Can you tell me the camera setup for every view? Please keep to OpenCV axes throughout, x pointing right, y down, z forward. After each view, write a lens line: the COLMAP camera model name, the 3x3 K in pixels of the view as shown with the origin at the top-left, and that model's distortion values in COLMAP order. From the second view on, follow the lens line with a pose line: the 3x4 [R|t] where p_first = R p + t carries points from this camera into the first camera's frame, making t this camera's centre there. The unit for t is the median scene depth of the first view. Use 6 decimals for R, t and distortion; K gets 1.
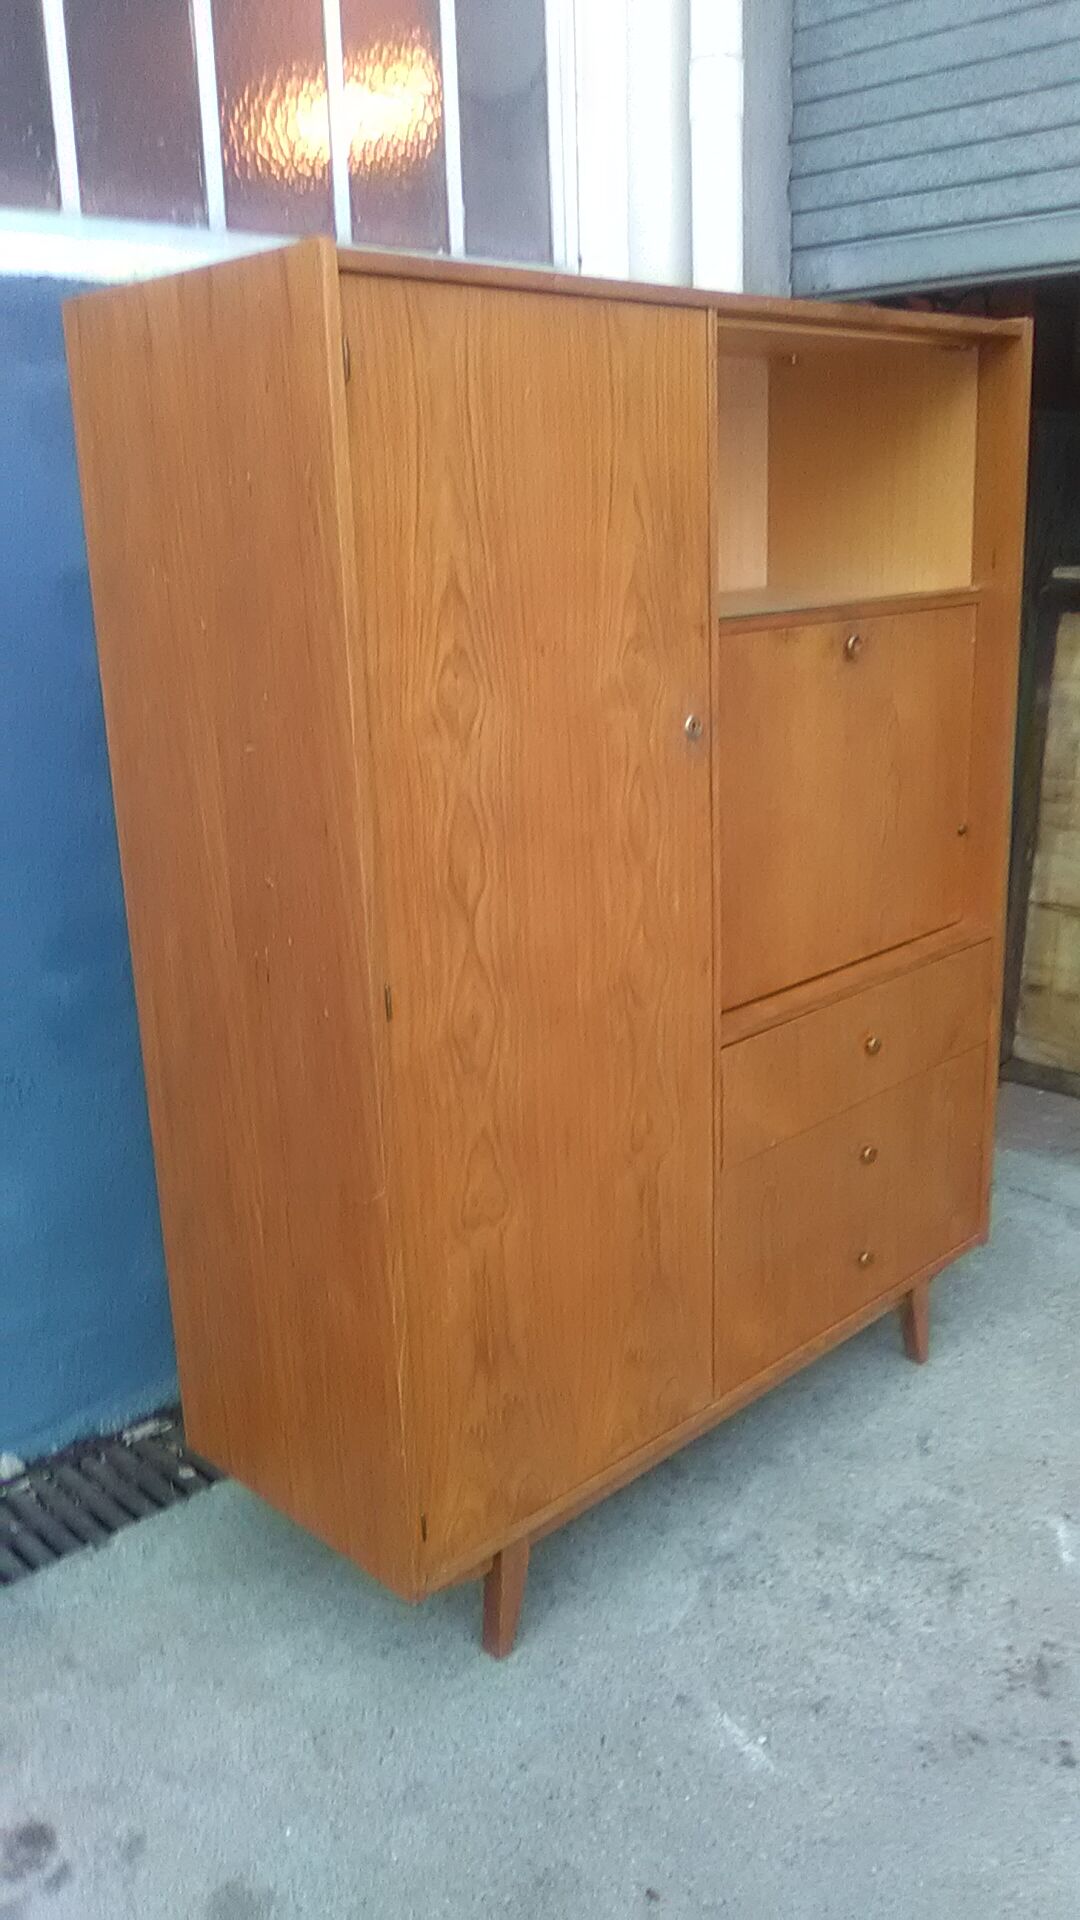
lens RADIAL K [[1584.8, 0, 538.5], [0, 1584.8, 970.8], [0, 0, 1]] dist [-0.049423, -0.003946]
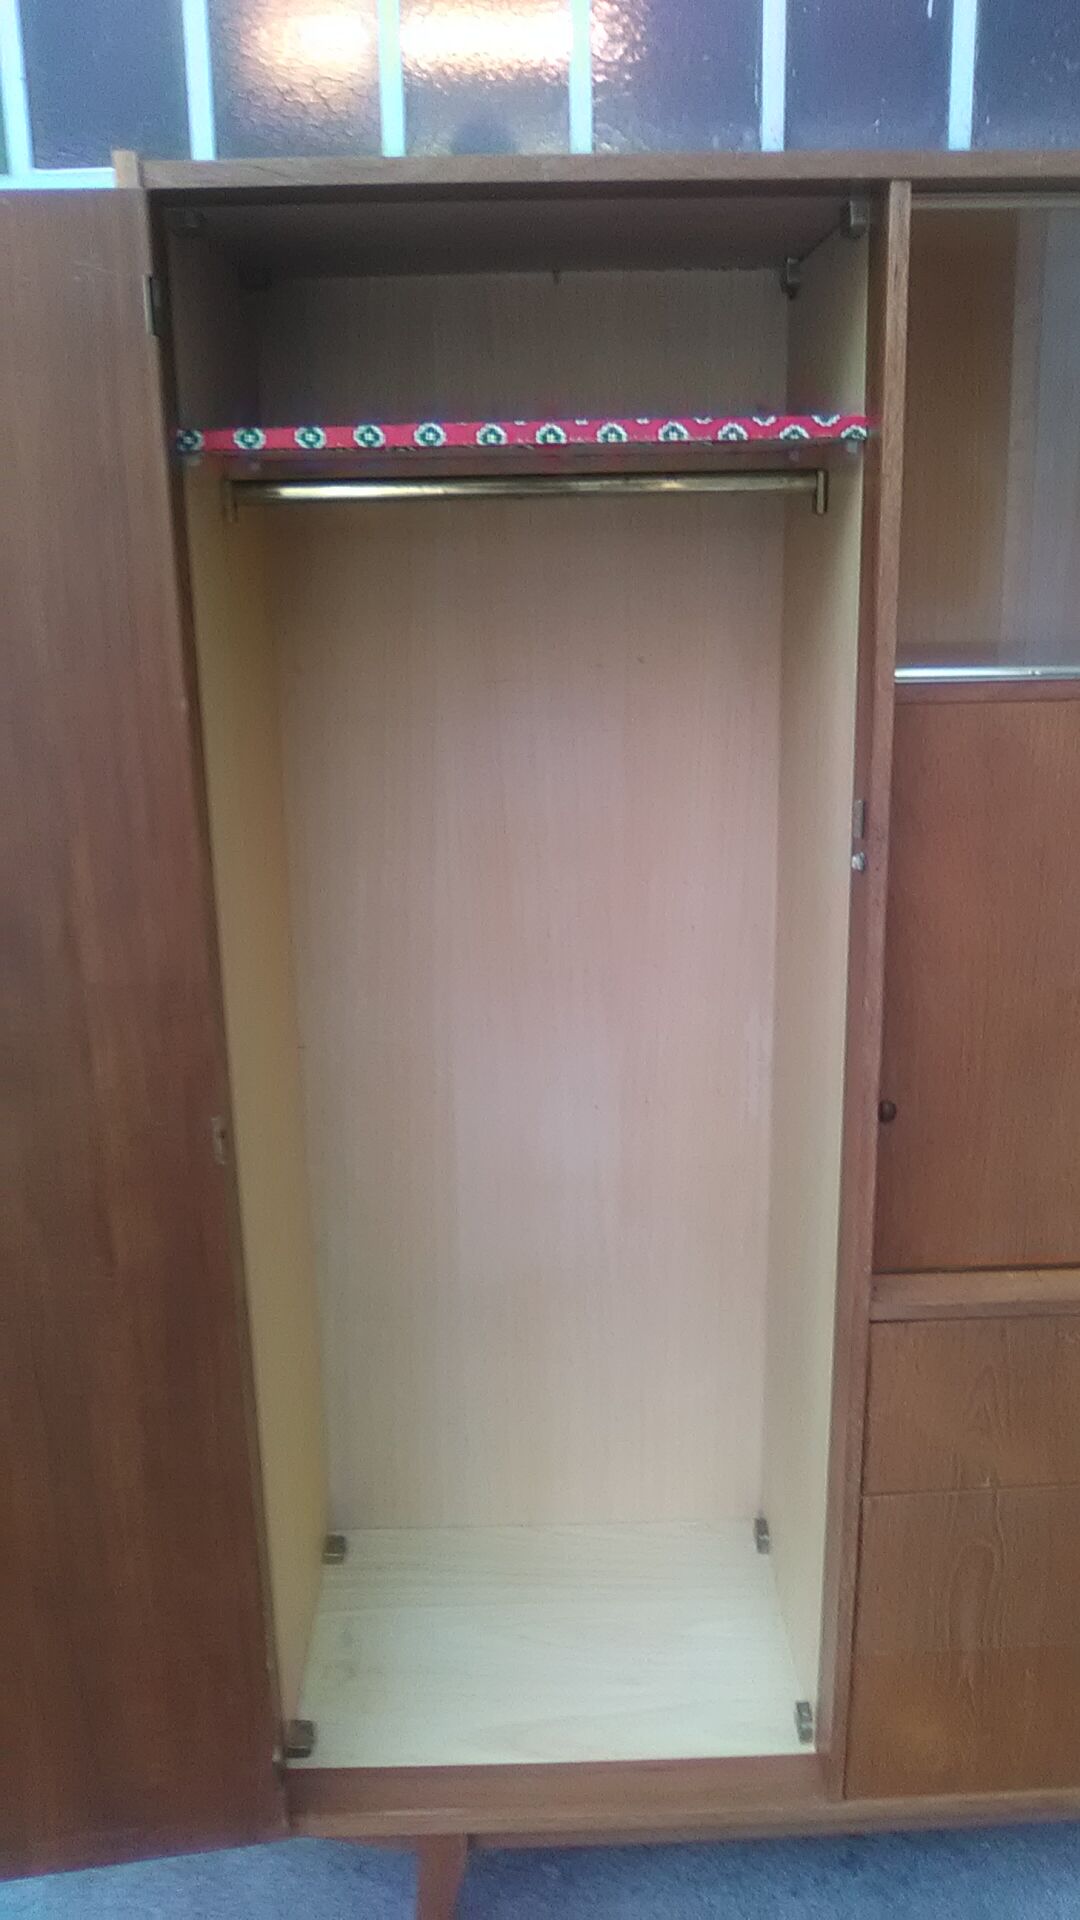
lens RADIAL K [[1564.2, 0, 553.9], [0, 1564.2, 971.3], [0, 0, 1]] dist [-0.053874, -0.002102]
pose [[0.729503, 0.204747, -0.652614, 0.458724], [-0.196847, 0.976623, 0.086361, -0.138553], [0.655040, 0.065464, 0.752753, 0.459724]]
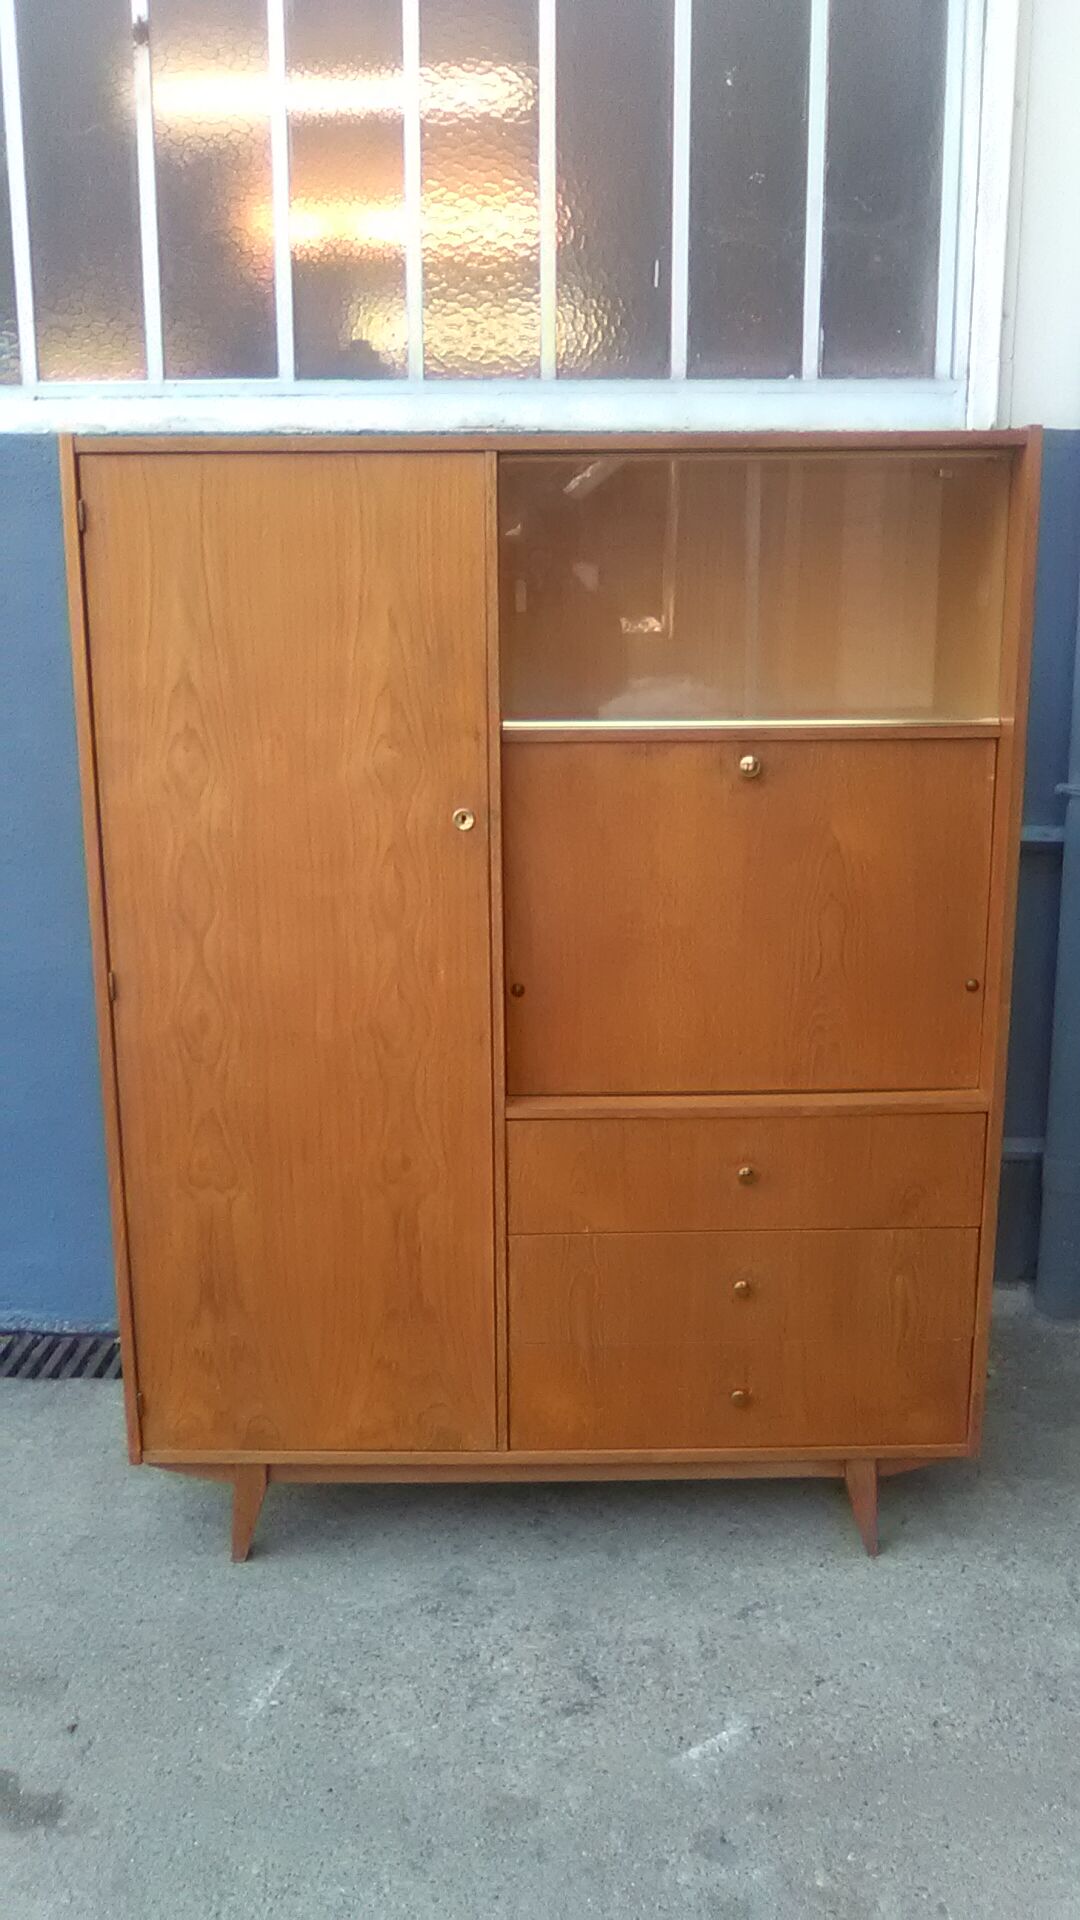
lens RADIAL K [[1579.5, 0, 561.5], [0, 1579.5, 960.5], [0, 0, 1]] dist [-0.052244, 0.005289]
pose [[0.716326, 0.179219, -0.674357, 0.943454], [-0.212879, 0.976508, 0.033391, -0.112098], [0.664499, 0.119637, 0.737650, 0.242126]]
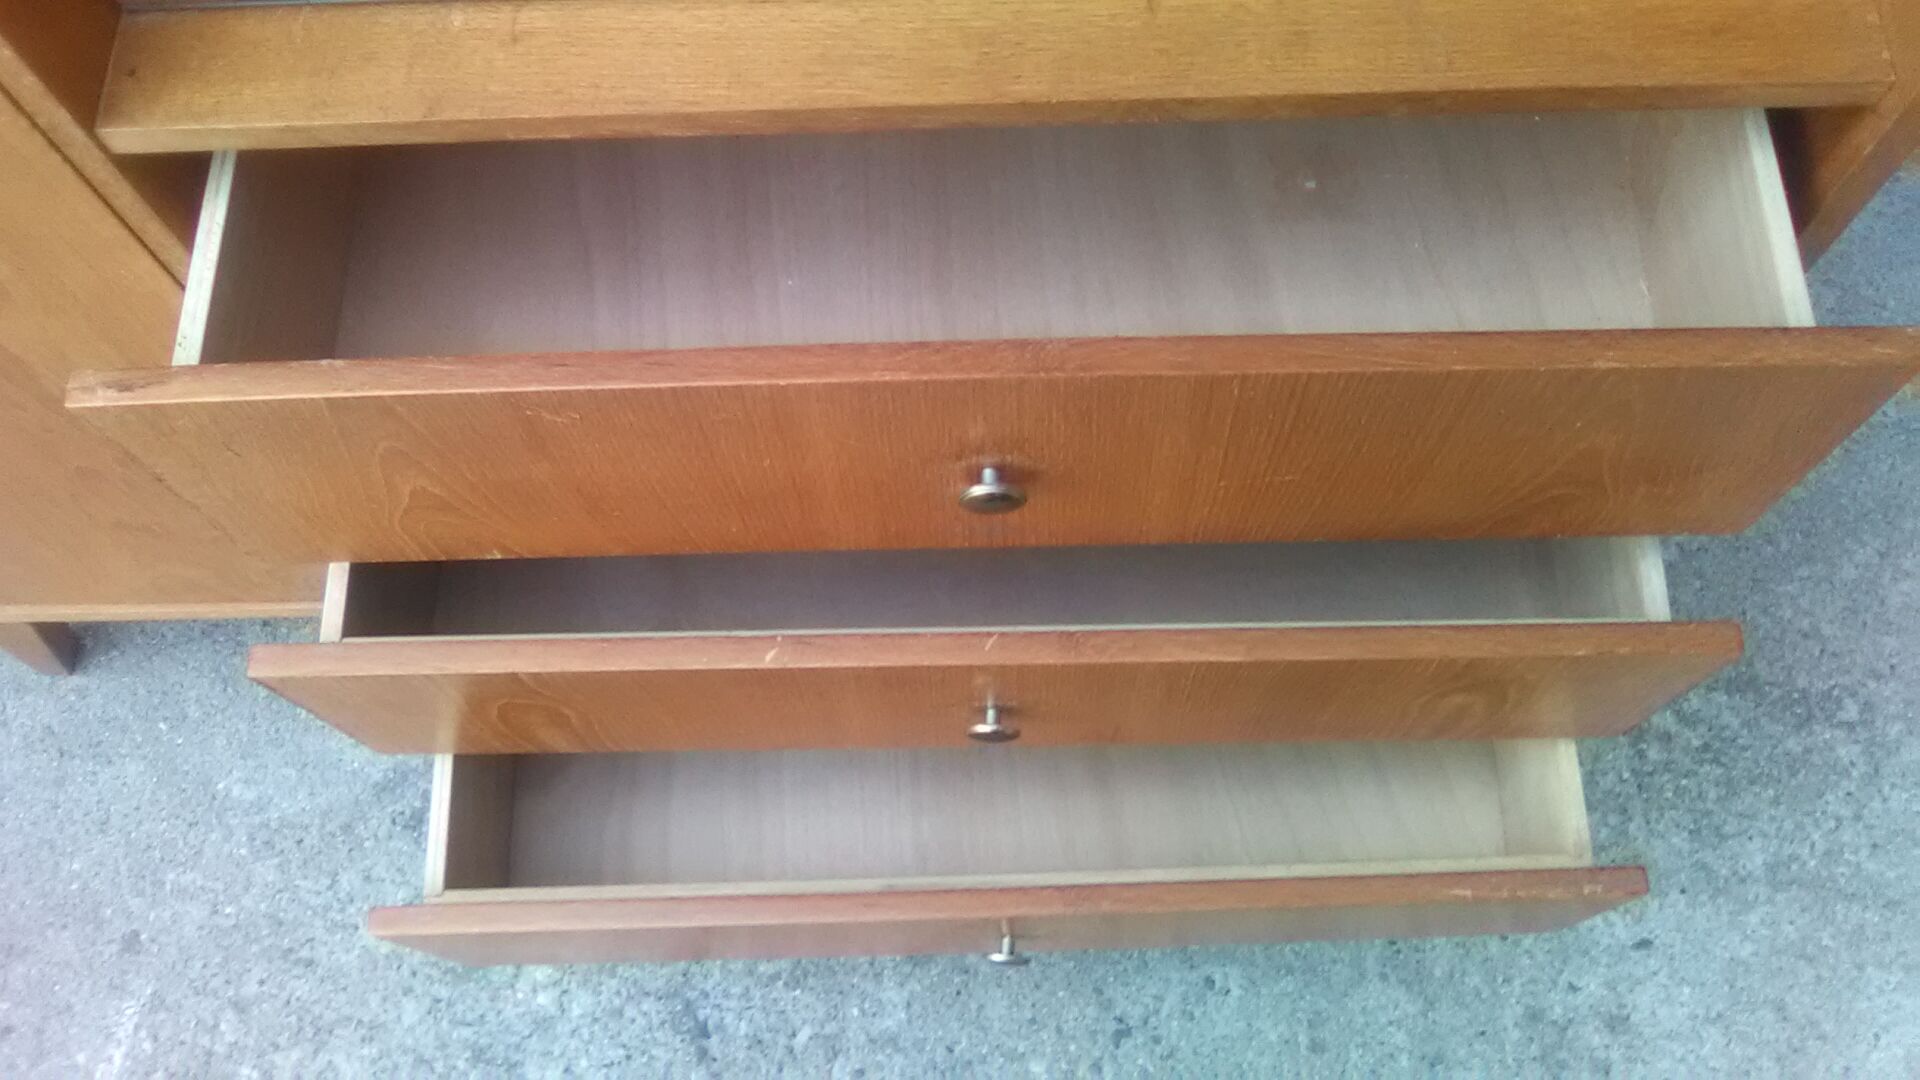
lens RADIAL K [[1639.7, 0, 964.8], [0, 1639.7, 511.4], [0, 0, 1]] dist [-0.059918, 0.006992]
pose [[0.725603, 0.641538, -0.248853, 0.390678], [-0.192040, 0.536074, 0.822037, -0.219554], [0.660772, -0.548683, 0.512178, 1.011767]]
